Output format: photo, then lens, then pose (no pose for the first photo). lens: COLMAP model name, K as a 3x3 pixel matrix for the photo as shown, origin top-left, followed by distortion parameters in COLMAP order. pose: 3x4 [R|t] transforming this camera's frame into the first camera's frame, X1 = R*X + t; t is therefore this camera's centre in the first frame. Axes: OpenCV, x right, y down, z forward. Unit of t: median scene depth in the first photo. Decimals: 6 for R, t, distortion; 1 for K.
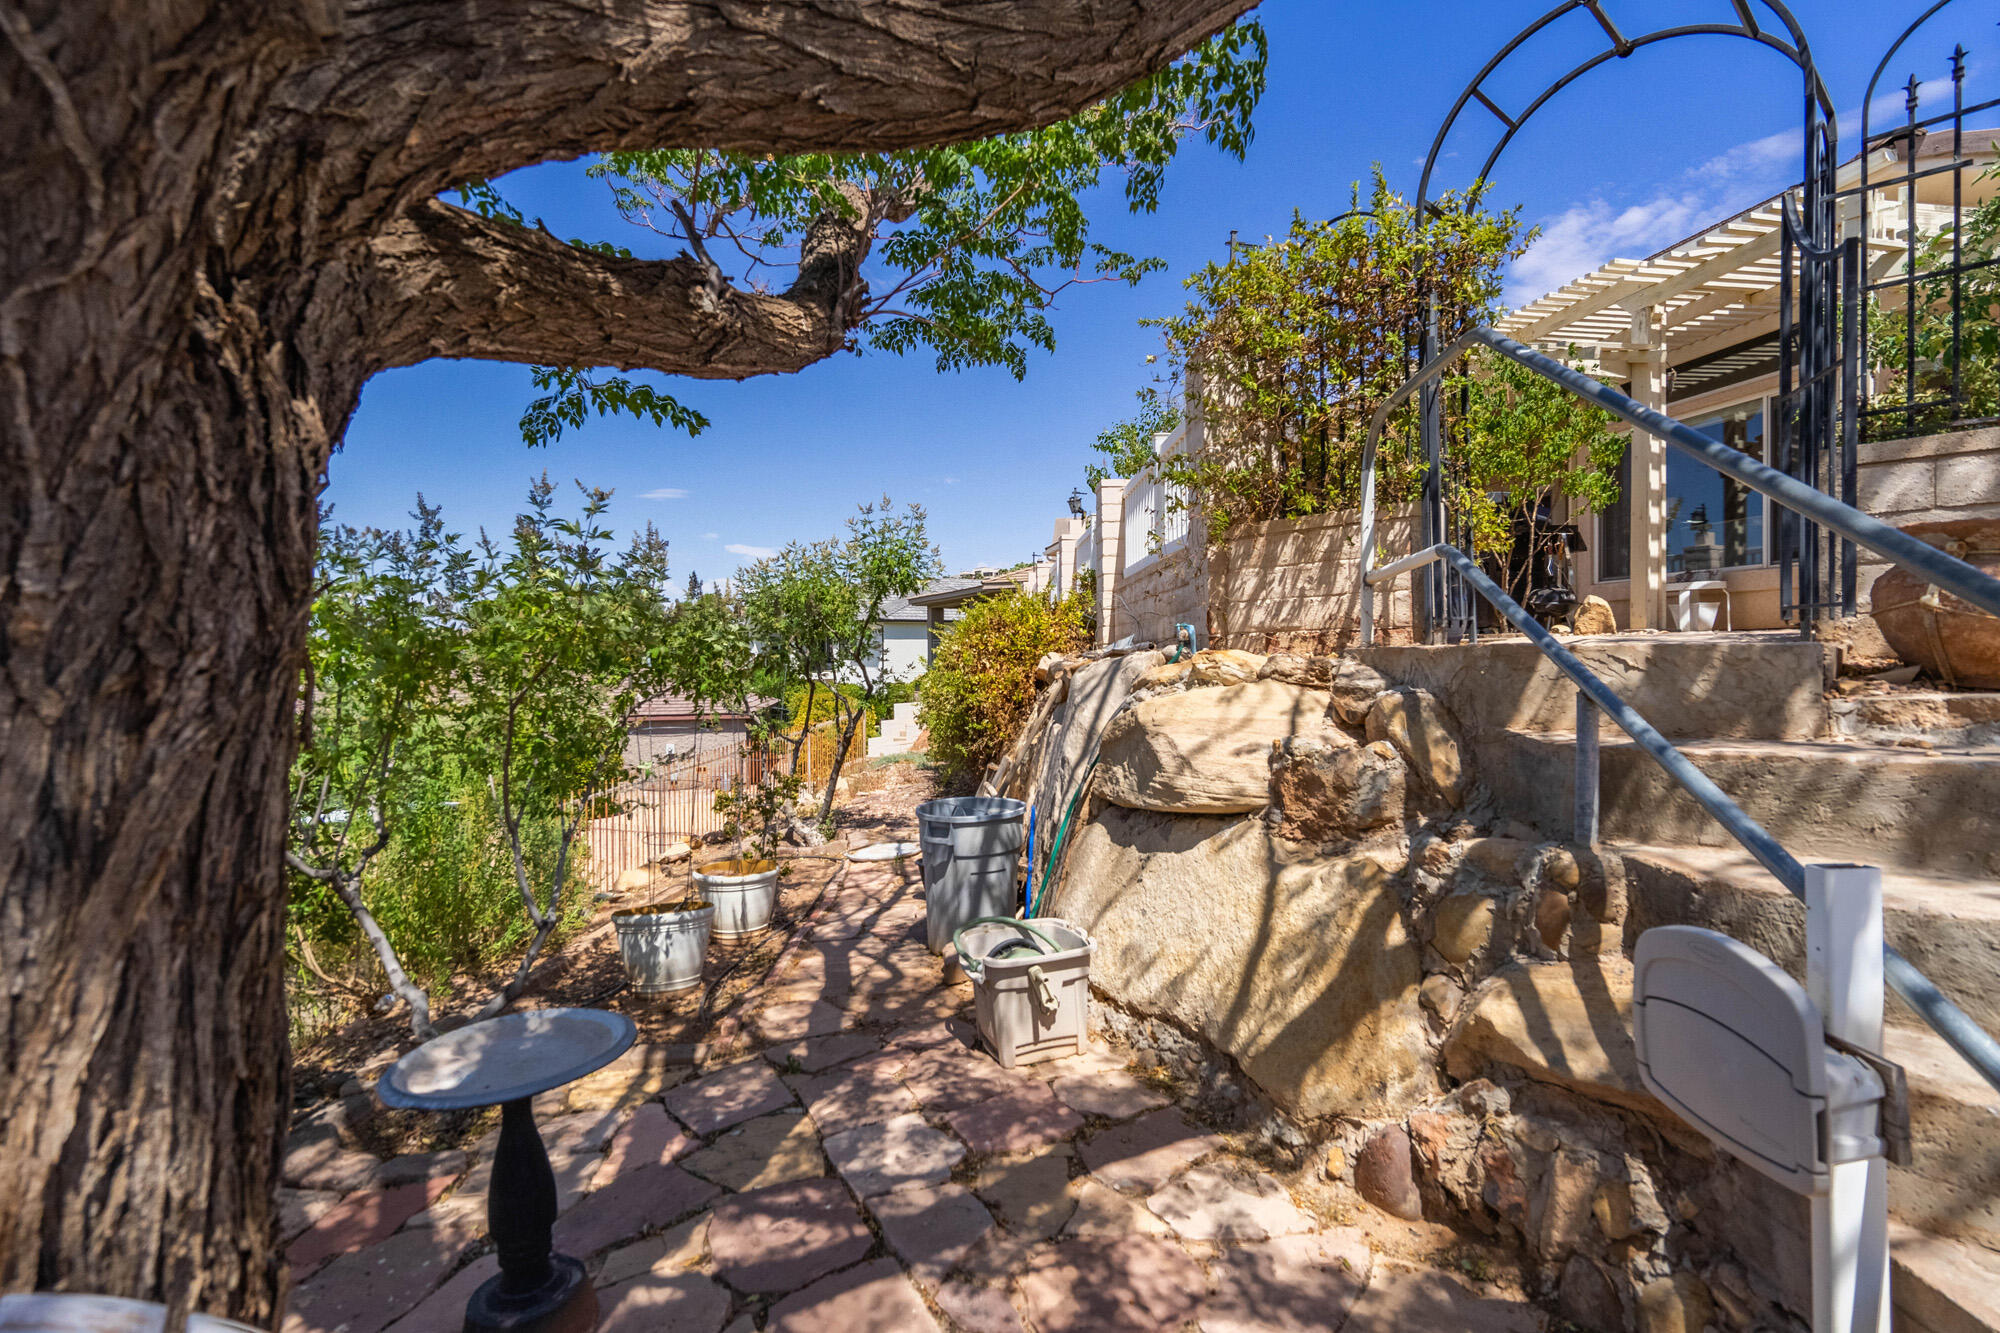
lens RADIAL K [[954.5, 0, 1051.5], [0, 954.5, 666.1], [0, 0, 1]] dist [-0.023217, 0.008950]
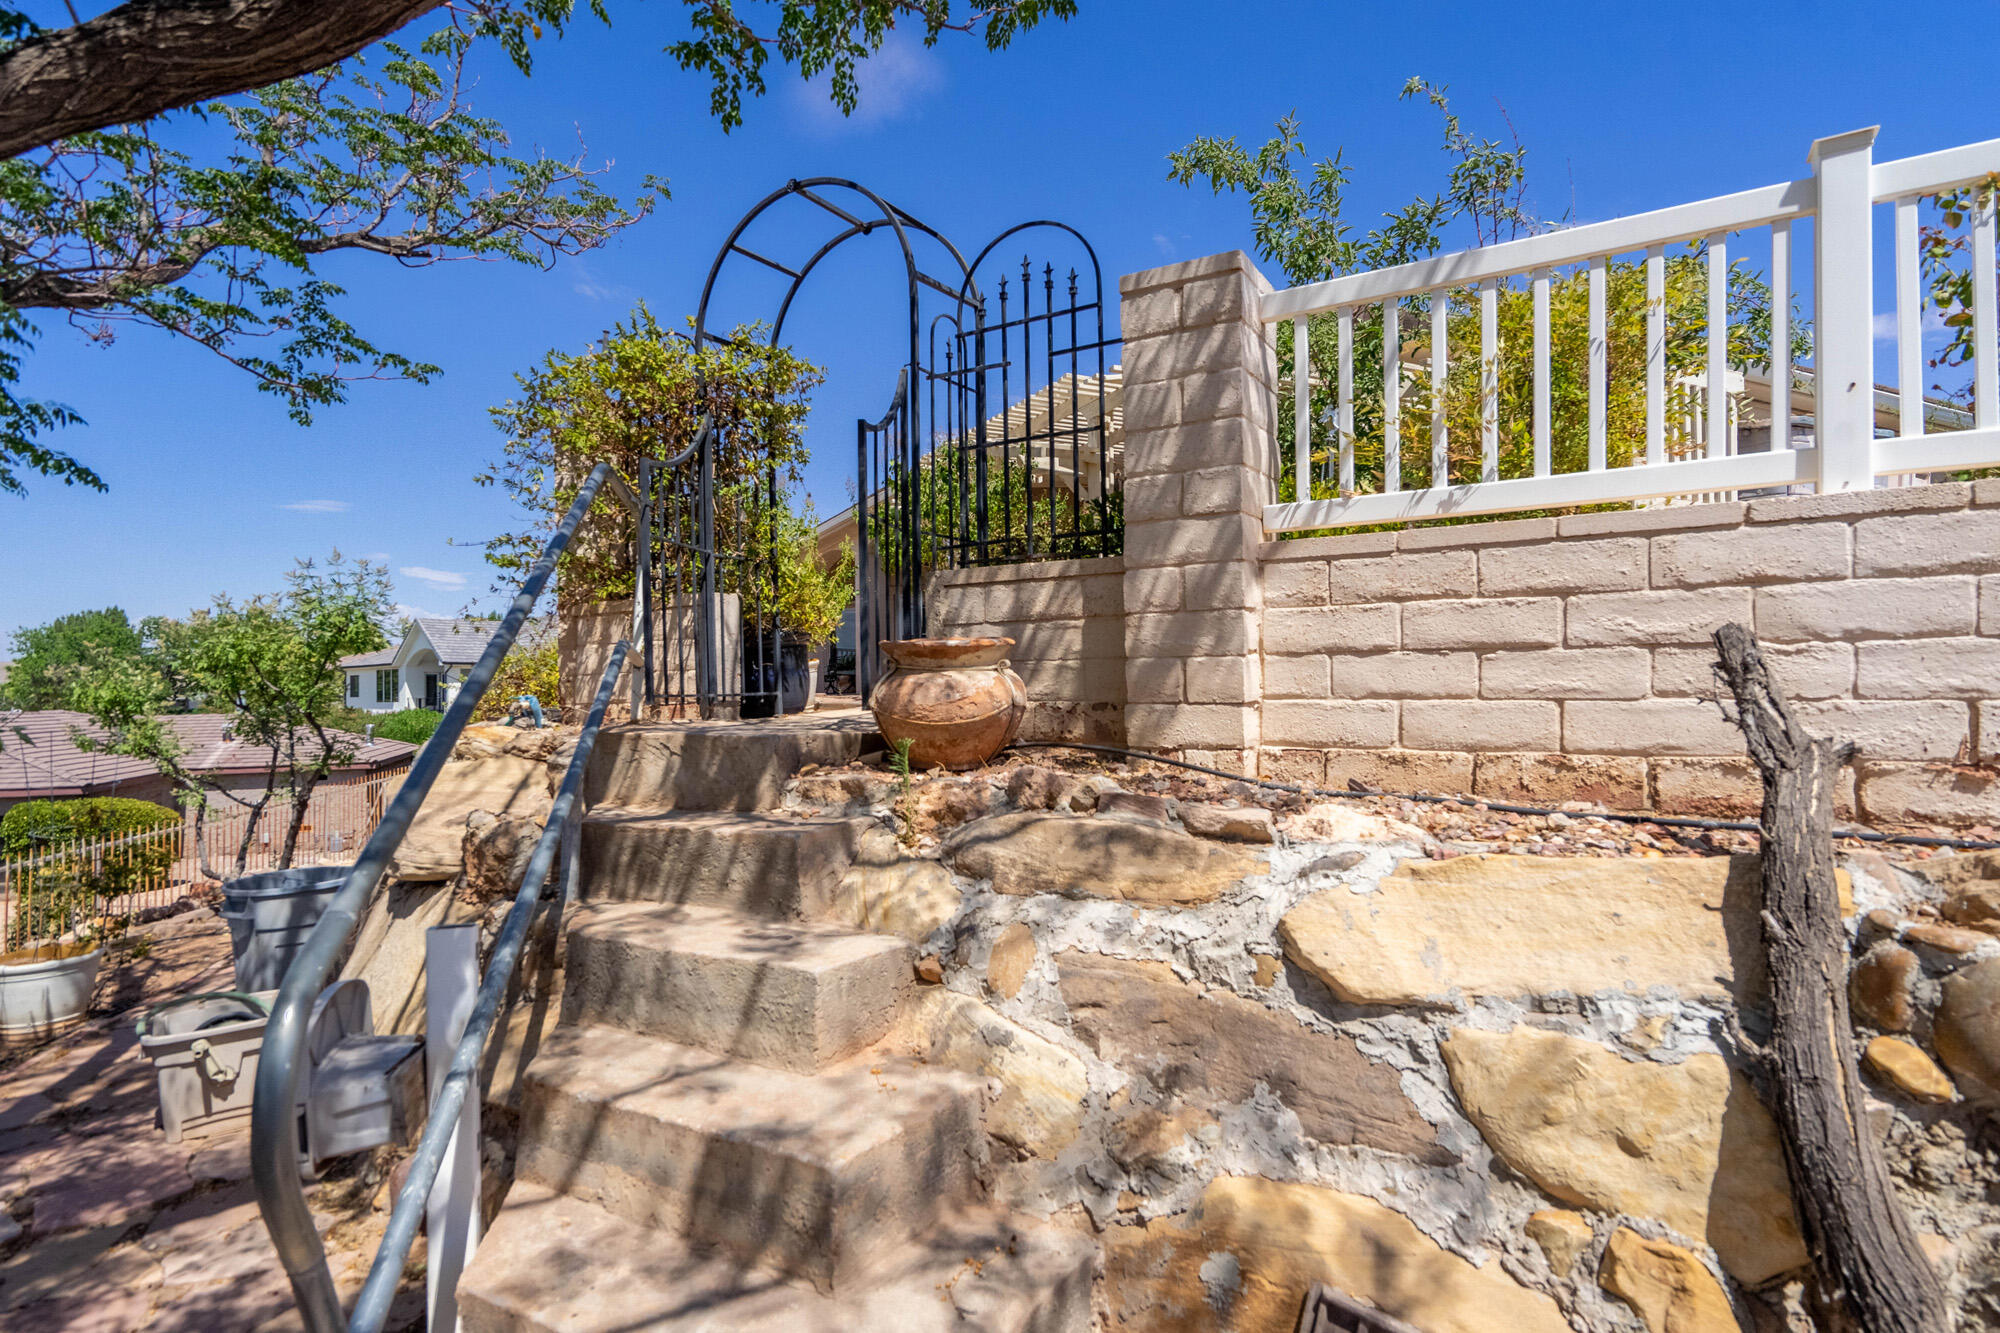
lens RADIAL K [[954.5, 0, 1051.5], [0, 954.5, 666.1], [0, 0, 1]] dist [-0.023217, 0.008950]
pose [[0.962126, 0.010329, 0.272409, 0.564828], [0.000980, 0.999144, -0.041347, -0.045179], [-0.272603, 0.040048, 0.961293, -0.239855]]
